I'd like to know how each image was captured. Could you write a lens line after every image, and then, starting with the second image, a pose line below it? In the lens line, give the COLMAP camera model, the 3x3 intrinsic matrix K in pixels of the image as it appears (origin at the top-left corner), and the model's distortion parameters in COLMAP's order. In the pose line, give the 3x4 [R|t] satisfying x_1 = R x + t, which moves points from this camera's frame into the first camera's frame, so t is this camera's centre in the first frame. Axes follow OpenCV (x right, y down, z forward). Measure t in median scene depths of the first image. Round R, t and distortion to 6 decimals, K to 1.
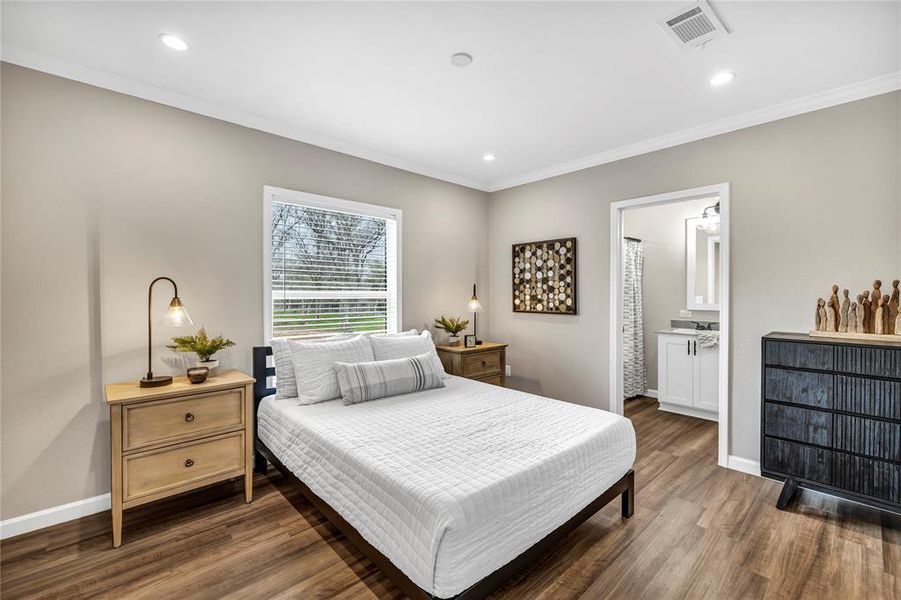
lens RADIAL K [[383.0, 0, 450.5], [0, 383.0, 300.0], [0, 0, 1]] dist [-0.000238, -0.000021]
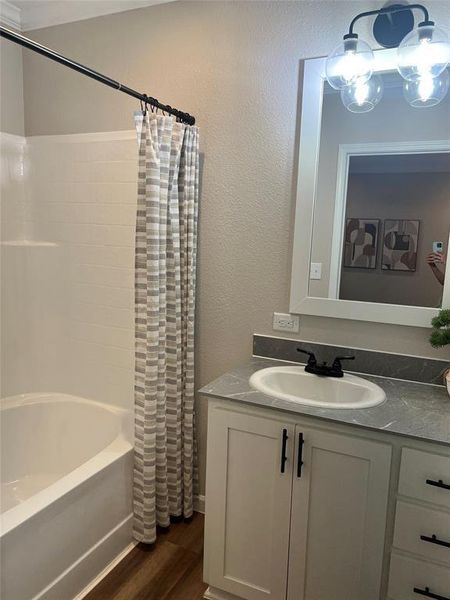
lens RADIAL K [[463.2, 0, 225.0], [0, 463.2, 300.0], [0, 0, 1]] dist [0.070416, -0.071442]
pose [[0.925824, -0.021219, 0.377360, 0.380777], [-0.032620, 0.990211, 0.135711, -0.048256], [-0.376546, -0.137954, 0.916069, 0.597128]]
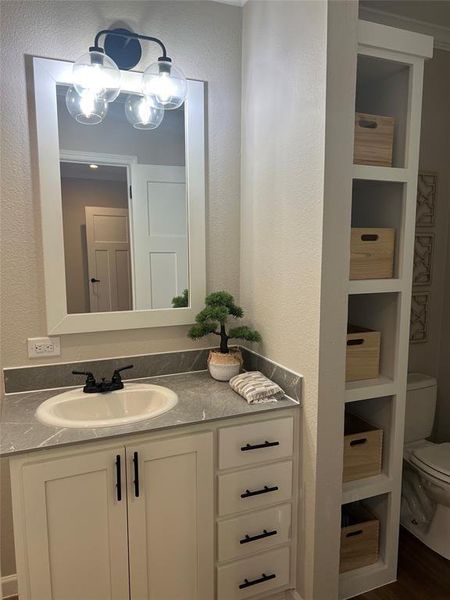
lens RADIAL K [[463.2, 0, 225.0], [0, 463.2, 300.0], [0, 0, 1]] dist [0.070416, -0.071442]
pose [[0.326549, -0.120135, 0.937515, 0.276242], [0.007077, 0.992172, 0.124674, -0.057640], [-0.945154, -0.034078, 0.324843, 0.711099]]
